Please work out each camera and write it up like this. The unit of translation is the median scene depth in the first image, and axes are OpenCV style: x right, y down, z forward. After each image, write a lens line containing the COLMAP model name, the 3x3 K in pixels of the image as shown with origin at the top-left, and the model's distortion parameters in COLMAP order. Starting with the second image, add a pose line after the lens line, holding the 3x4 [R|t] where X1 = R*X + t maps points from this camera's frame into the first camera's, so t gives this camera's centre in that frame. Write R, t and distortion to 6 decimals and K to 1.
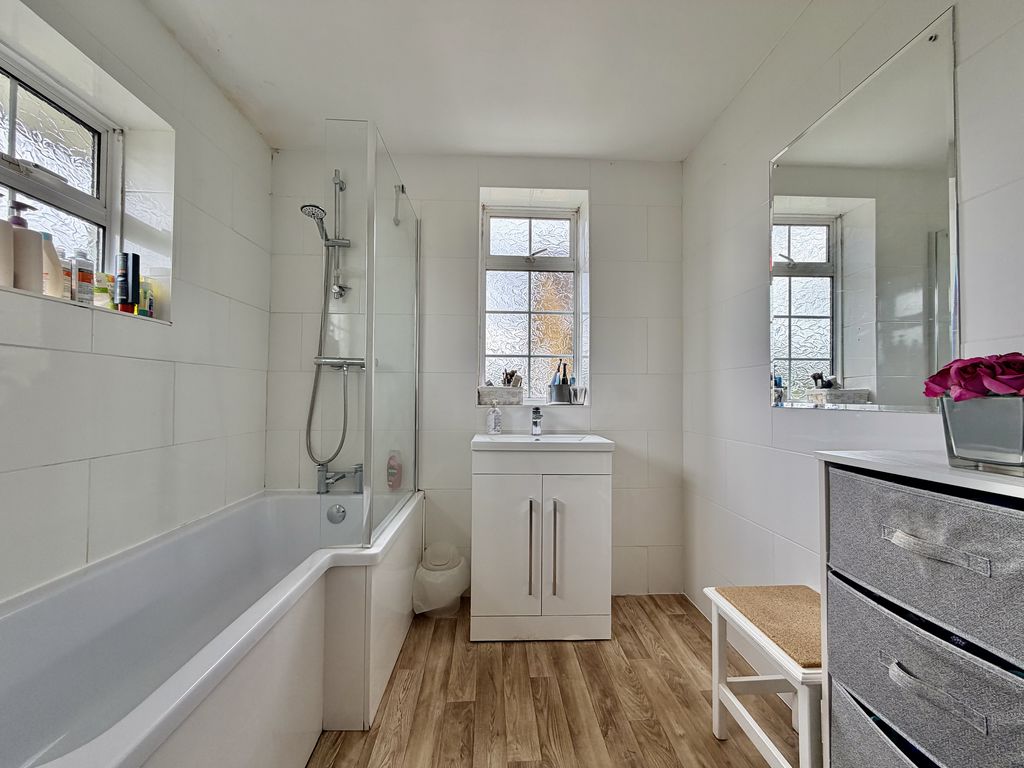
lens RADIAL K [[411.1, 0, 510.8], [0, 411.1, 386.2], [0, 0, 1]] dist [-0.000125, -0.000476]
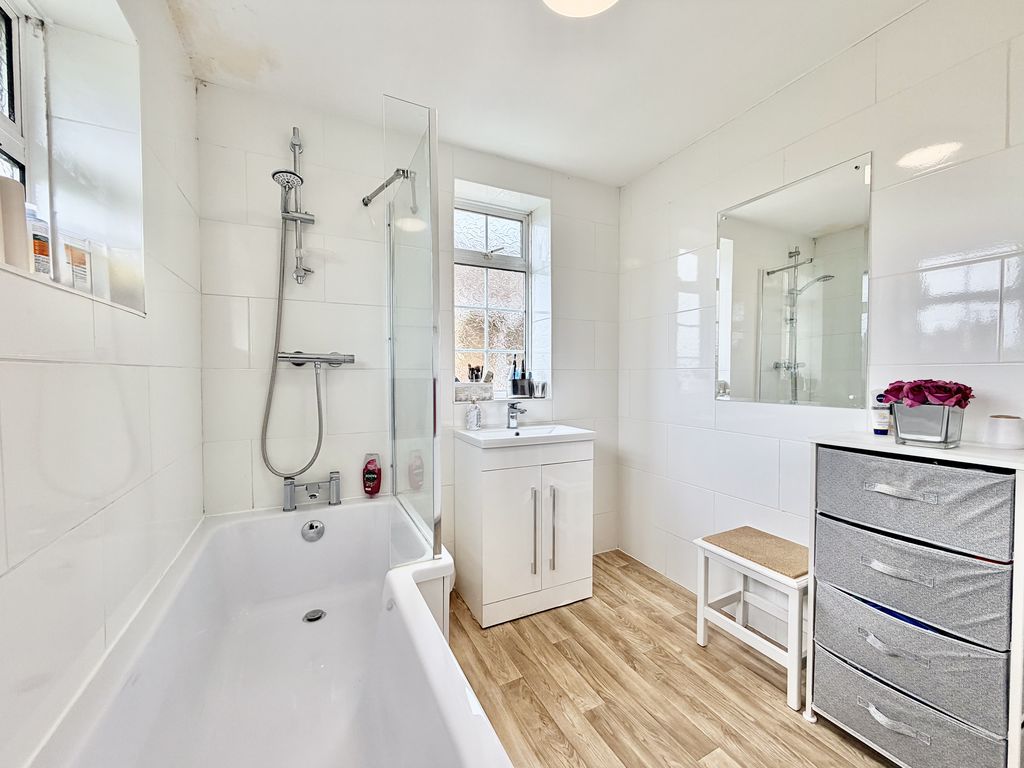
lens RADIAL K [[411.1, 0, 511.4], [0, 411.1, 386.4], [0, 0, 1]] dist [-0.000125, -0.000476]
pose [[0.913525, -0.019607, 0.406309, -0.442276], [-0.001540, 0.998664, 0.051653, -0.052763], [-0.406779, -0.047812, 0.912275, 0.039259]]
